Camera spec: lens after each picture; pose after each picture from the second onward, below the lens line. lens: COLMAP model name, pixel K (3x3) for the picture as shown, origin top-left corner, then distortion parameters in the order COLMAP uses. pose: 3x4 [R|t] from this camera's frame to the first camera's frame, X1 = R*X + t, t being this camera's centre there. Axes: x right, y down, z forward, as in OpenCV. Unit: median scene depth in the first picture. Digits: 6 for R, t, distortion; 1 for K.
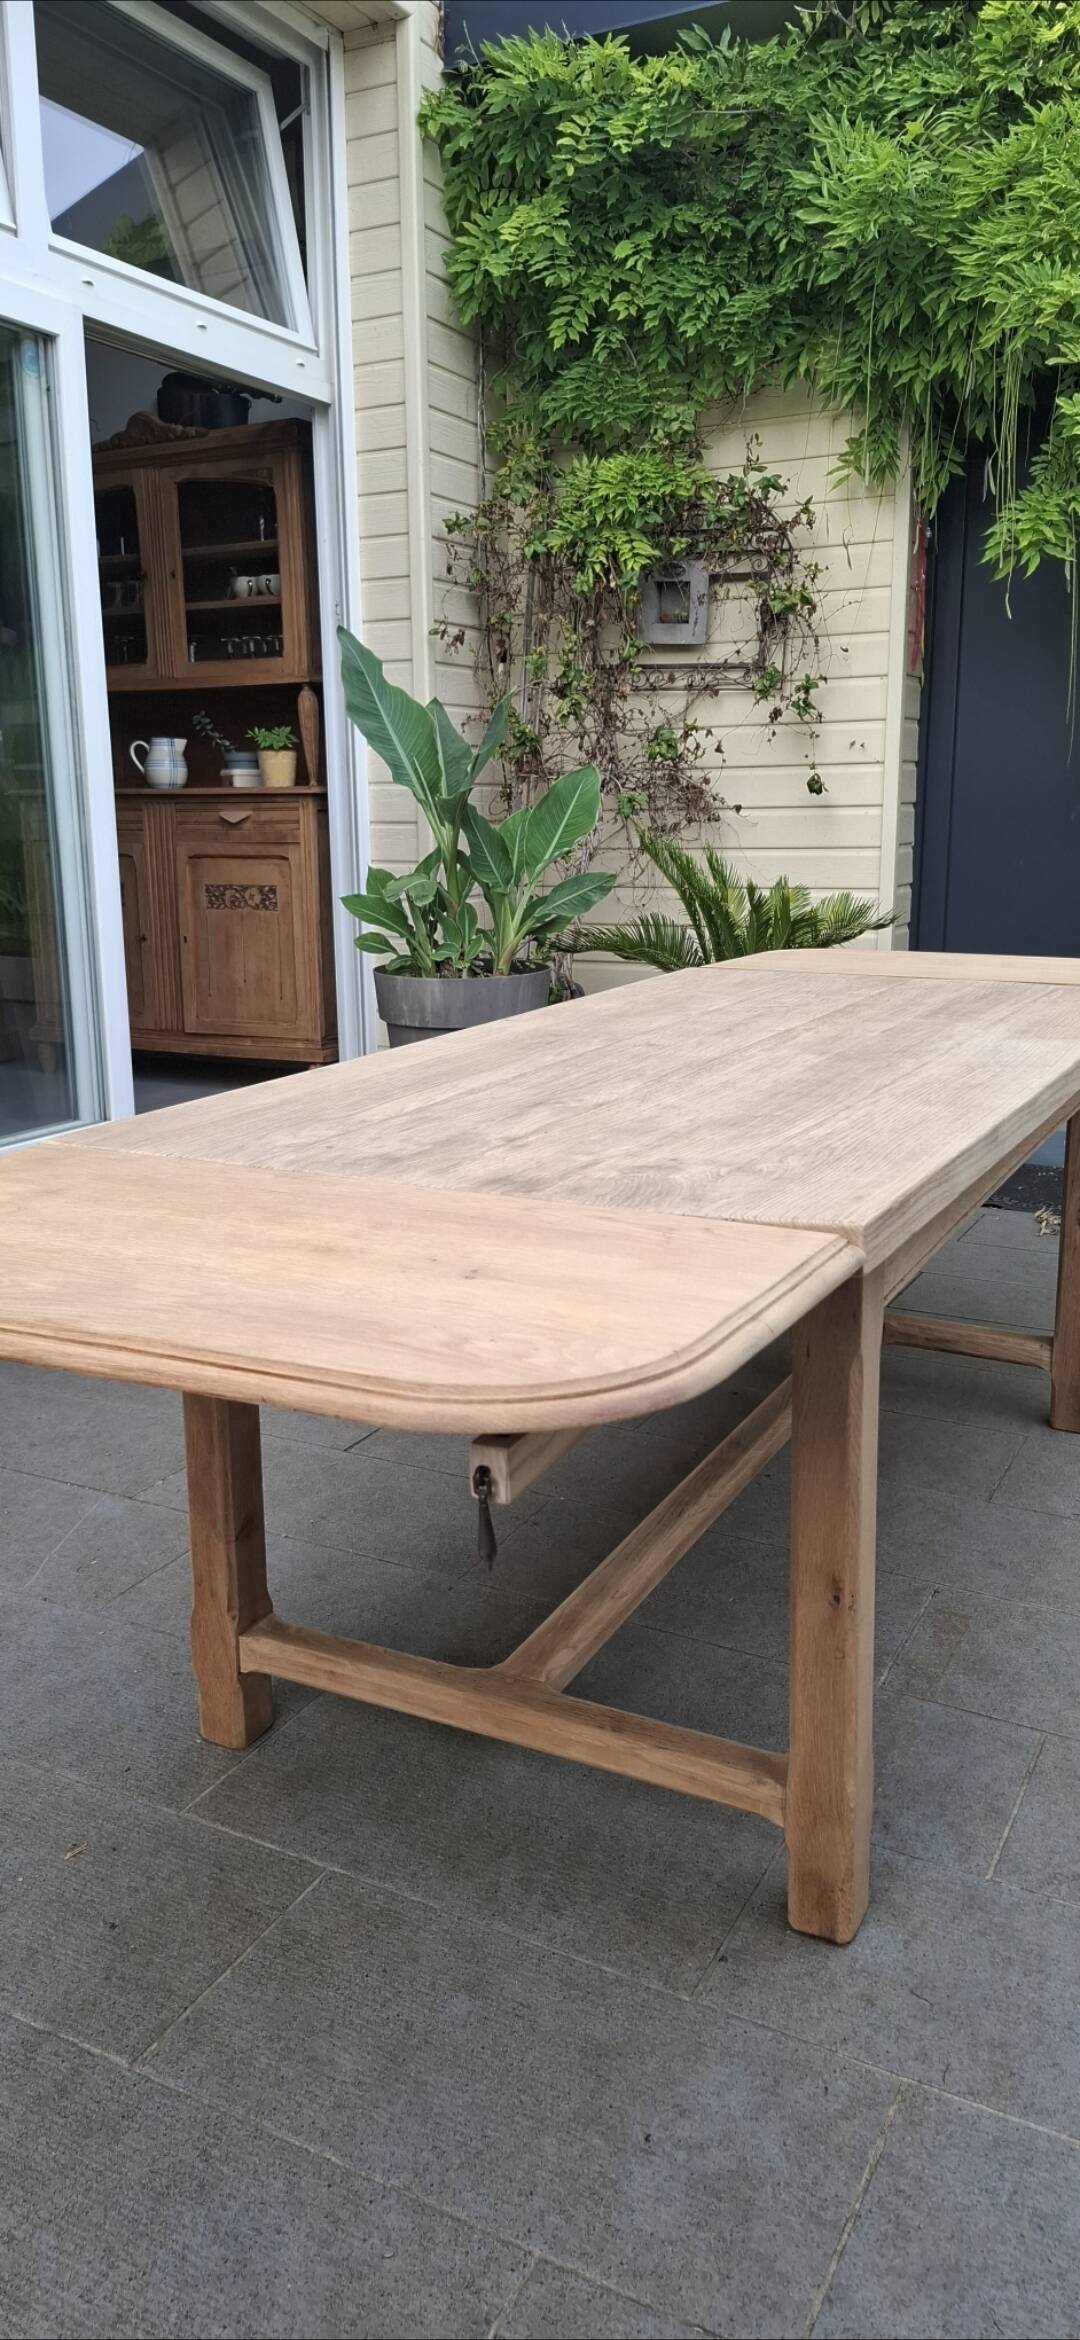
lens RADIAL K [[1639.2, 0, 519.7], [0, 1639.2, 1162.2], [0, 0, 1]] dist [0.059244, -0.072303]
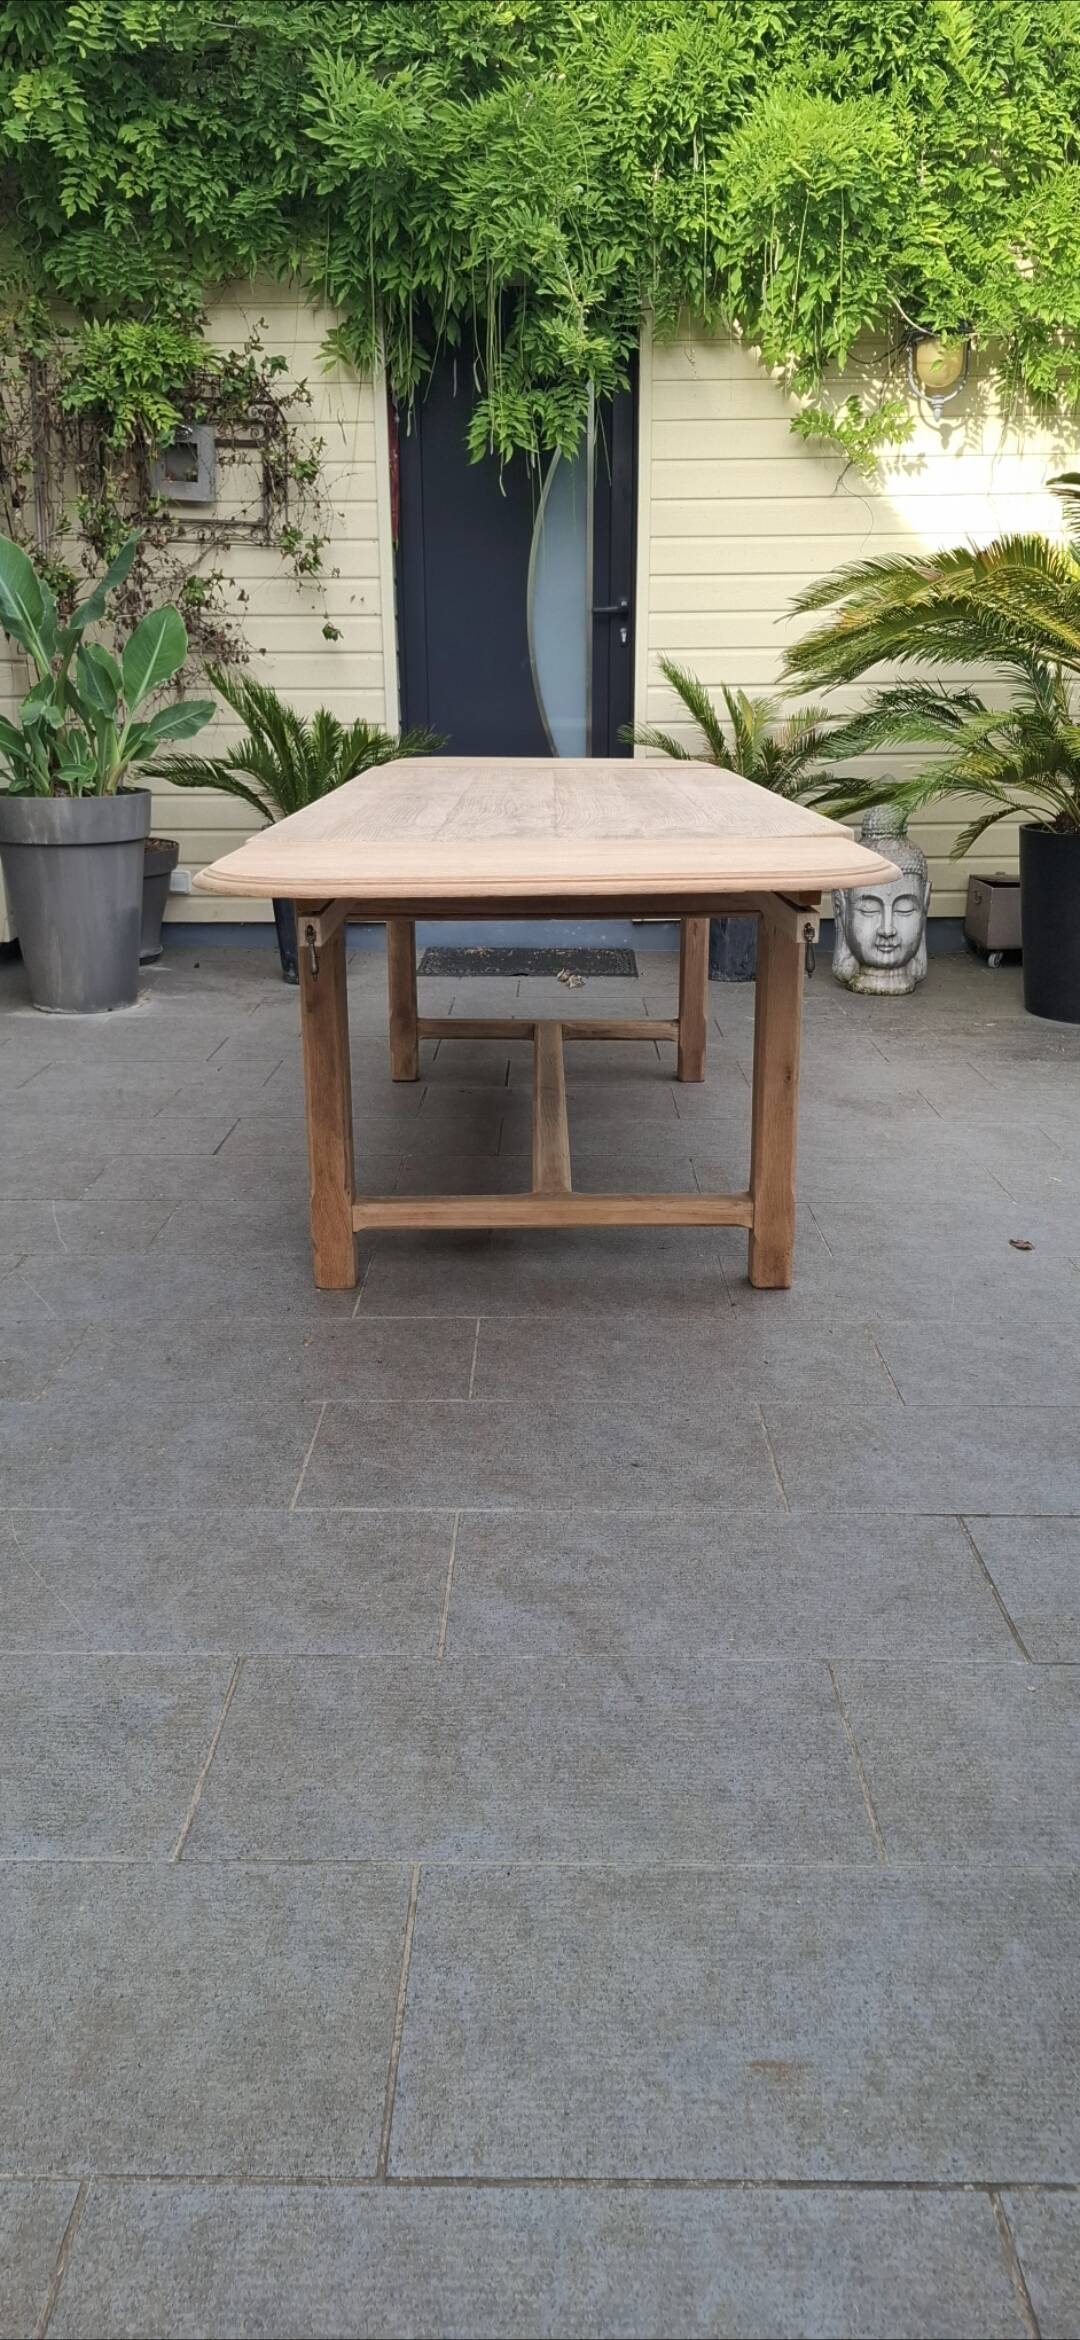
lens RADIAL K [[1639.2, 0, 550.2], [0, 1639.2, 1160.2], [0, 0, 1]] dist [0.059244, -0.072303]
pose [[0.883570, -0.125881, 0.451063, -0.268957], [0.096364, 0.991455, 0.087929, 0.058652], [-0.458277, -0.034226, 0.888150, -0.135477]]
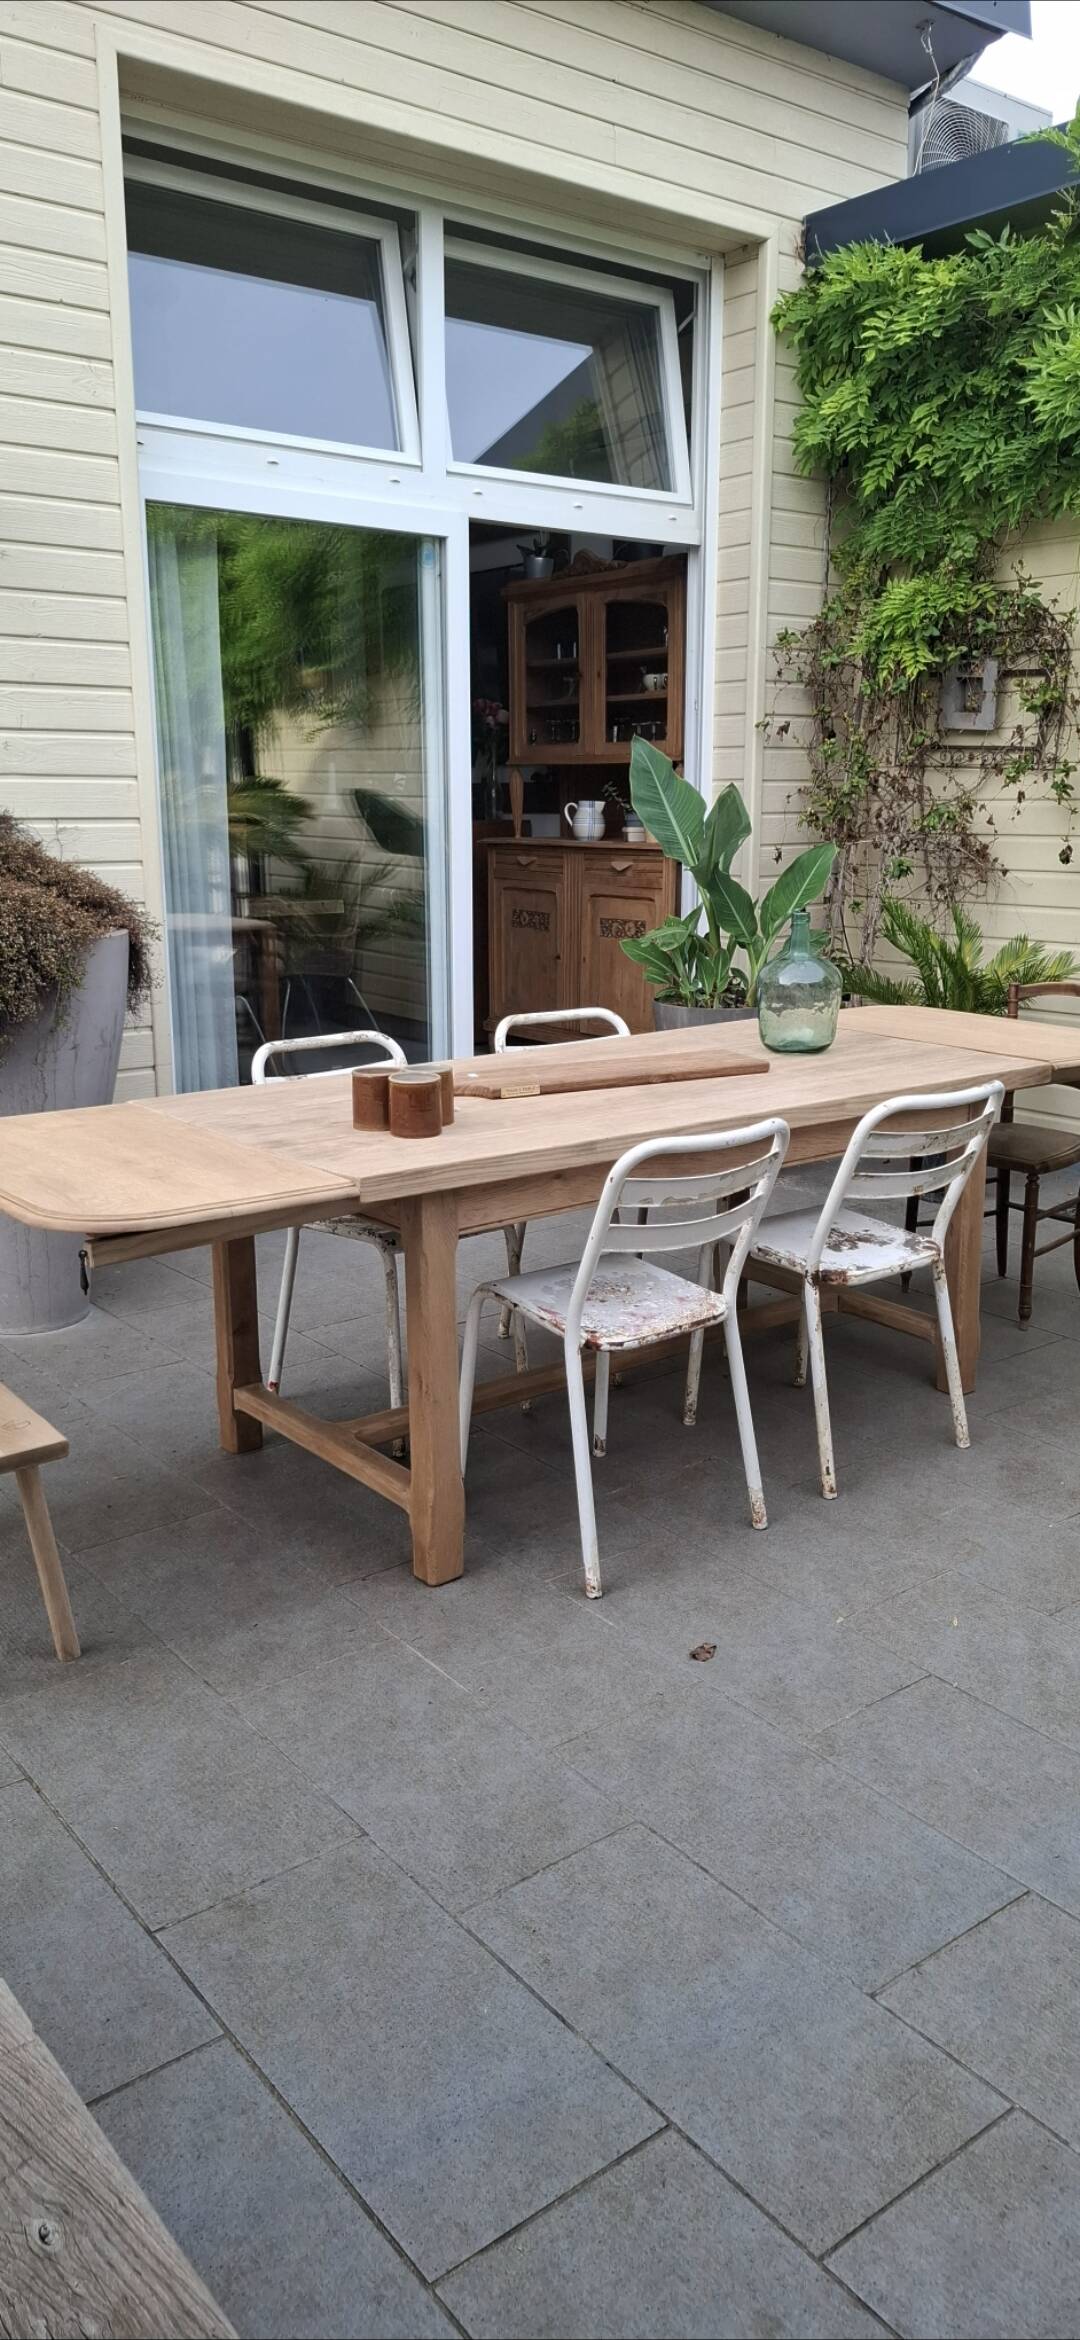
lens RADIAL K [[1639.2, 0, 537.8], [0, 1639.2, 1160.0], [0, 0, 1]] dist [0.059244, -0.072303]
pose [[0.911059, 0.098599, -0.400312, 0.336802], [-0.095089, 0.995056, 0.028678, -0.016818], [0.401161, 0.011937, 0.915930, -0.204740]]
